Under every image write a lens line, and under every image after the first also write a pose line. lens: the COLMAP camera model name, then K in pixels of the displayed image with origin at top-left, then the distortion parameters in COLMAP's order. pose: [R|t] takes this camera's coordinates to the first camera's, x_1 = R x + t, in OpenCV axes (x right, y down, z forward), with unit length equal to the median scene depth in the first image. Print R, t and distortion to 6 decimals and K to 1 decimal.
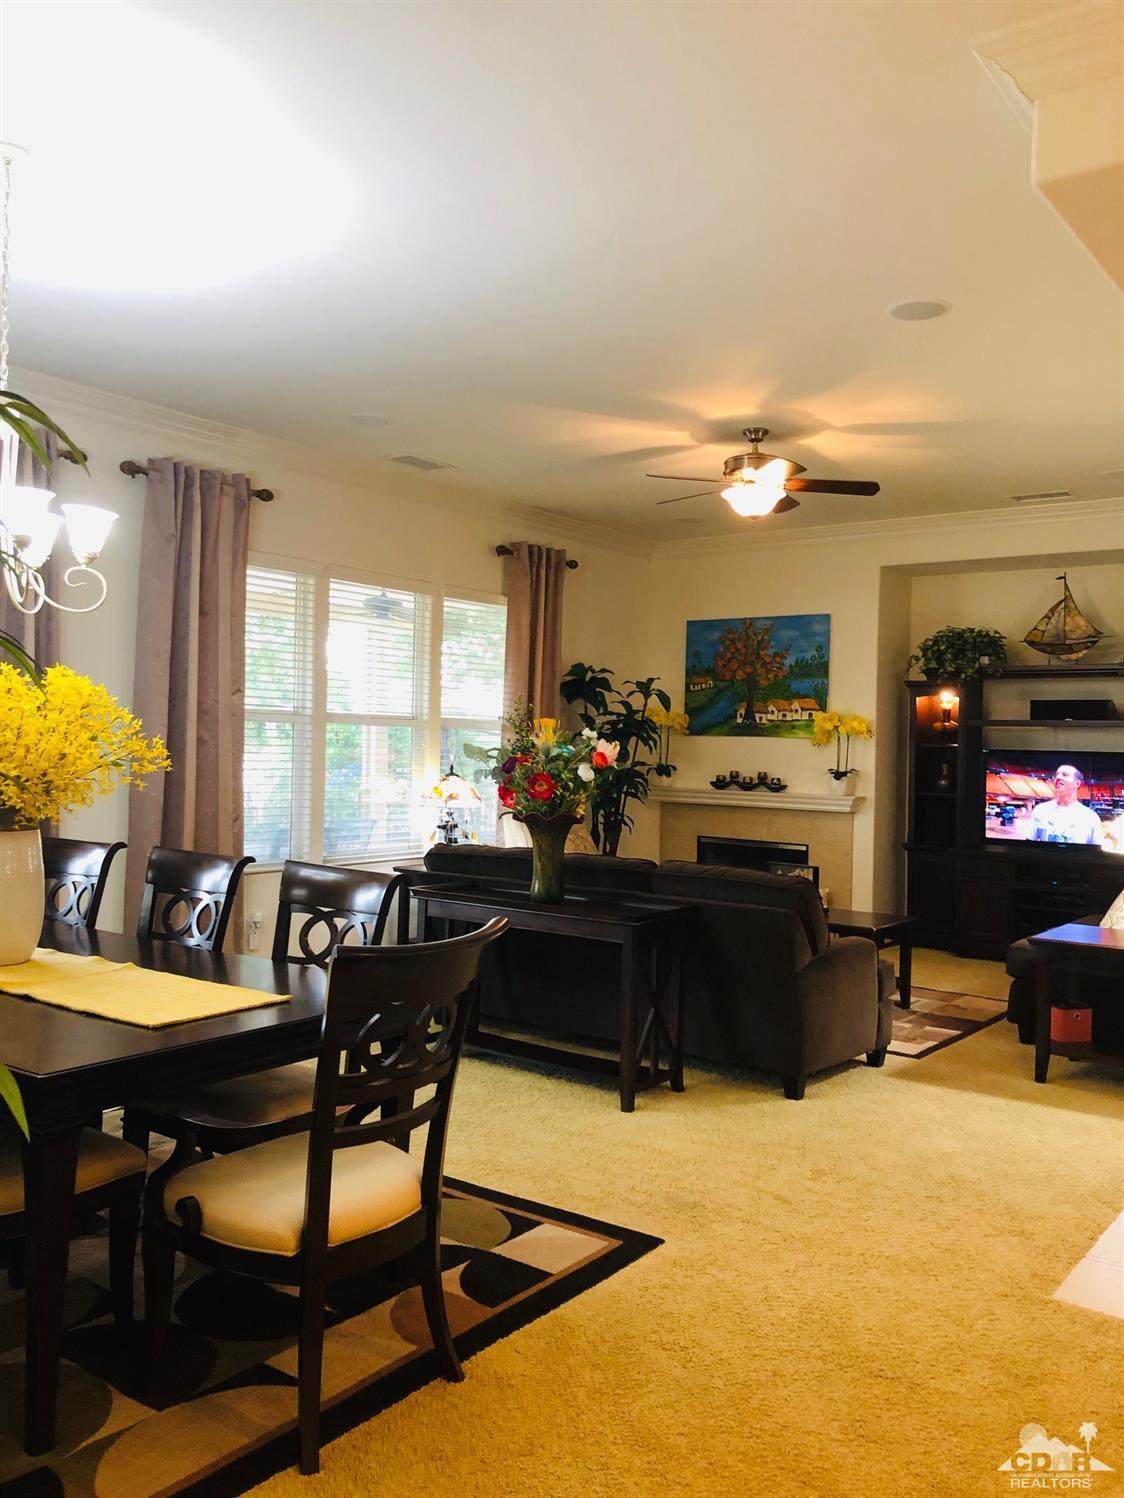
lens RADIAL K [[1243.8, 0, 567.1], [0, 1243.8, 727.8], [0, 0, 1]] dist [0.039901, -0.043428]
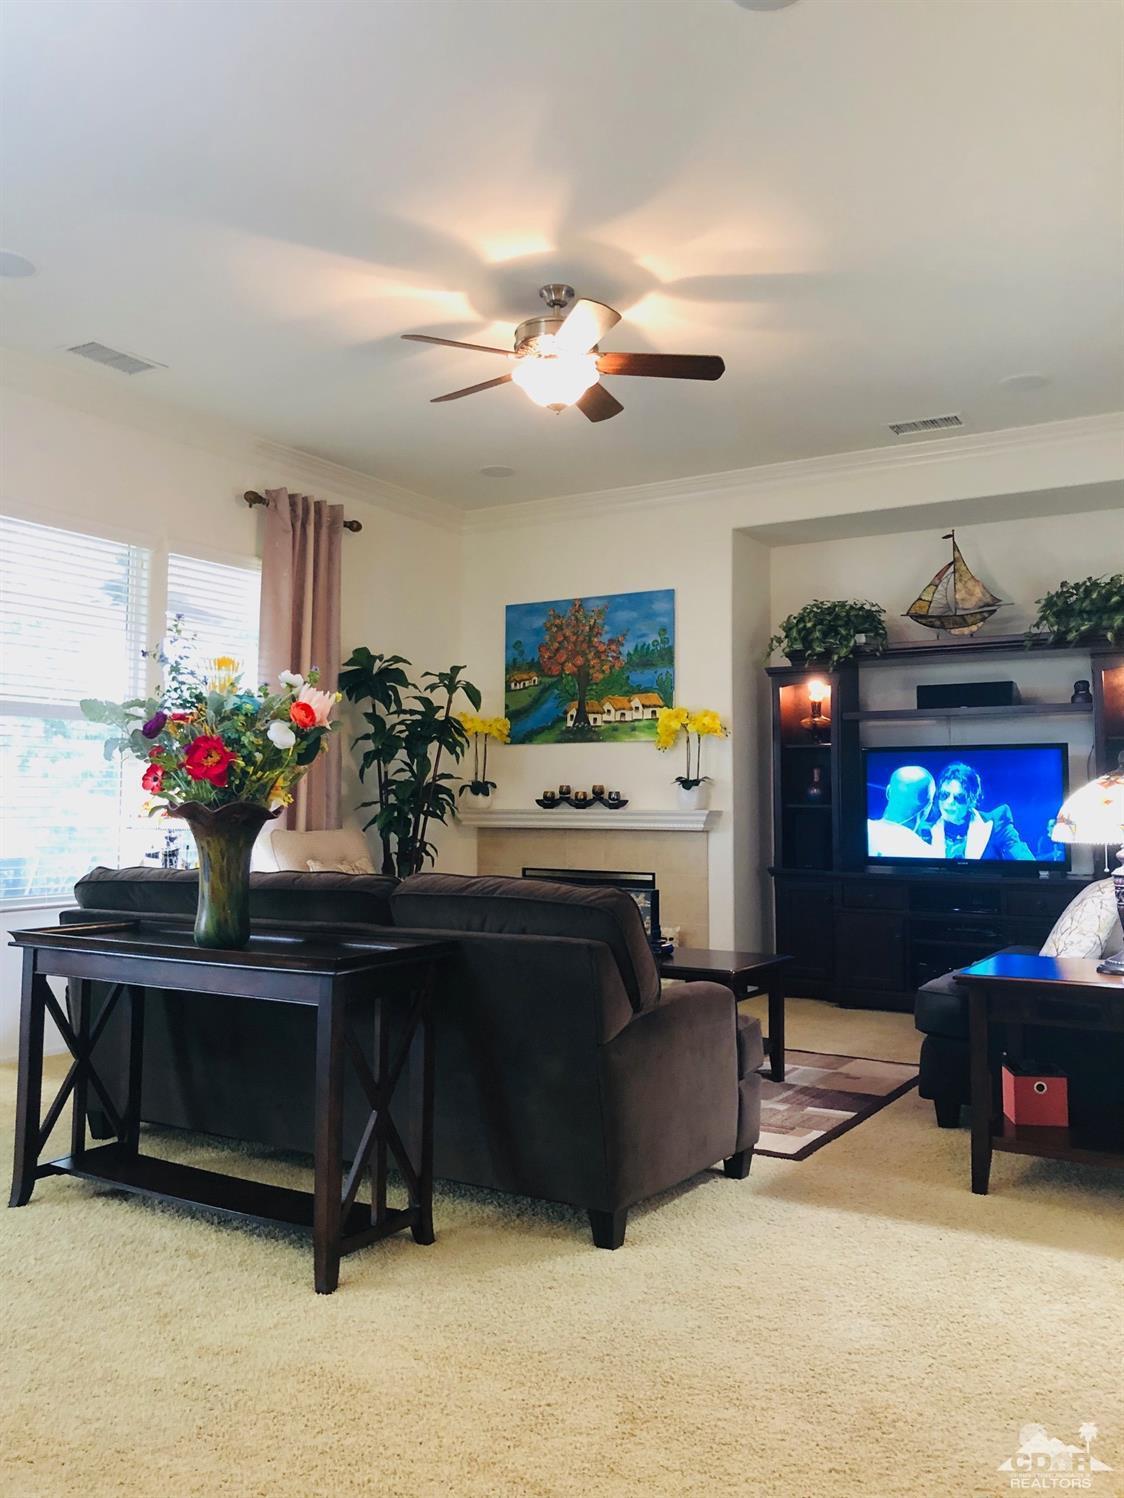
lens RADIAL K [[1236.3, 0, 555.6], [0, 1236.3, 724.4], [0, 0, 1]] dist [0.070502, -0.089299]
pose [[0.995342, -0.013464, 0.095463, 0.056786], [0.018263, 0.998603, -0.049577, 0.038398], [-0.094663, 0.051090, 0.994198, 0.211444]]
